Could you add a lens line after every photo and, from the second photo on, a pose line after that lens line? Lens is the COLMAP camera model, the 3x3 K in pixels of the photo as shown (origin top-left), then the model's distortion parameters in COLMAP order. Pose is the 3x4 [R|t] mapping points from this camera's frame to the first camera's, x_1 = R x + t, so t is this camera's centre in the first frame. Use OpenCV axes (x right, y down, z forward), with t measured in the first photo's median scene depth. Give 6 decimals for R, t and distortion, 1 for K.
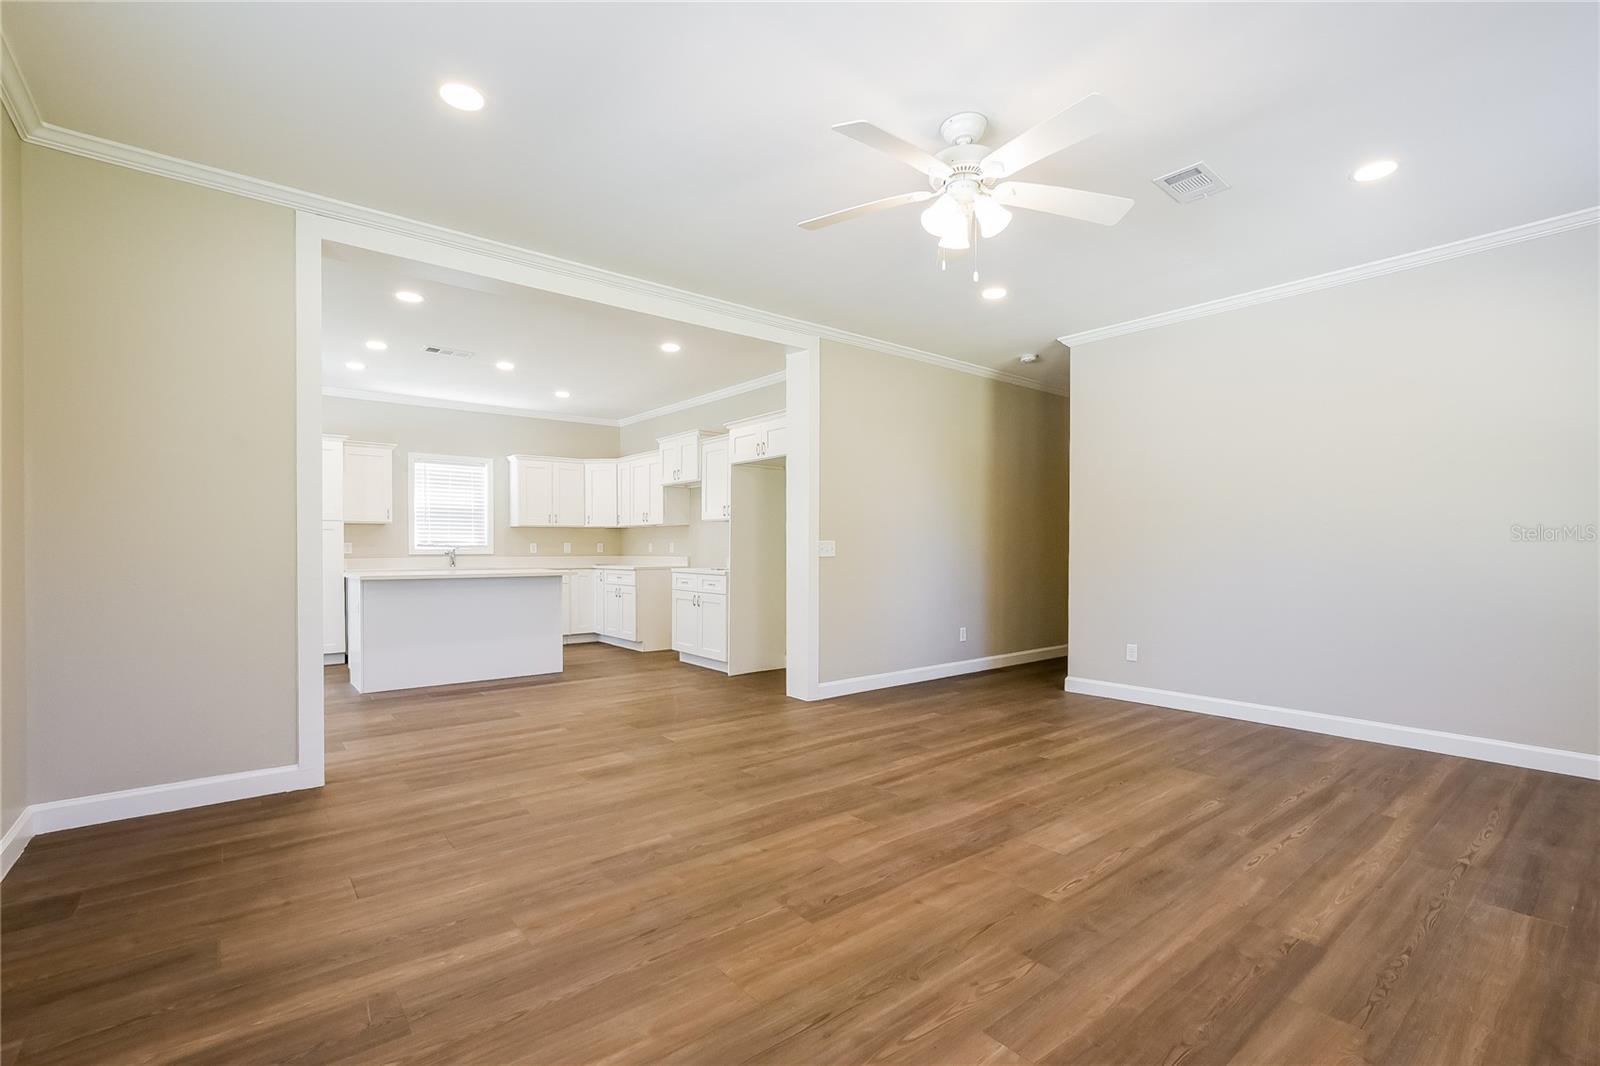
lens RADIAL K [[716.8, 0, 821.5], [0, 716.8, 556.7], [0, 0, 1]] dist [-0.002452, 0.000411]
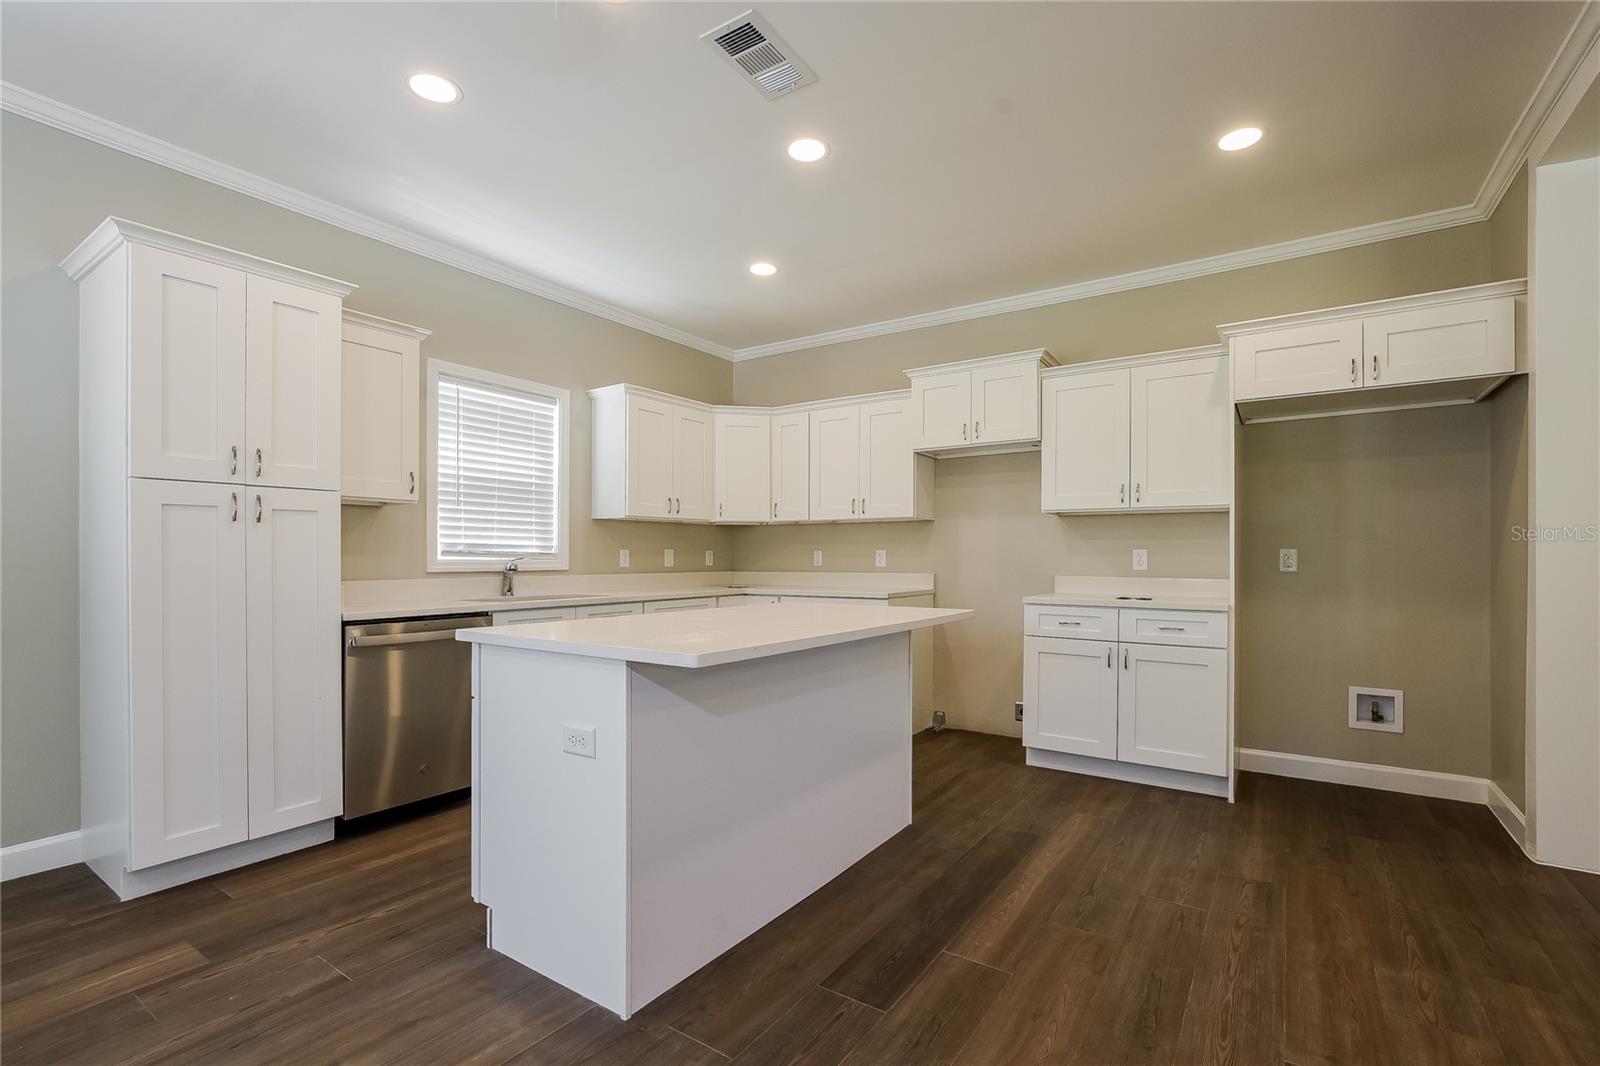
lens RADIAL K [[716.8, 0, 821.5], [0, 716.8, 556.7], [0, 0, 1]] dist [-0.002452, 0.000411]
pose [[0.958217, 0.002618, 0.286031, -0.440795], [0.001043, 0.999919, -0.012646, -0.006578], [-0.286041, 0.012415, 0.958137, 0.448698]]
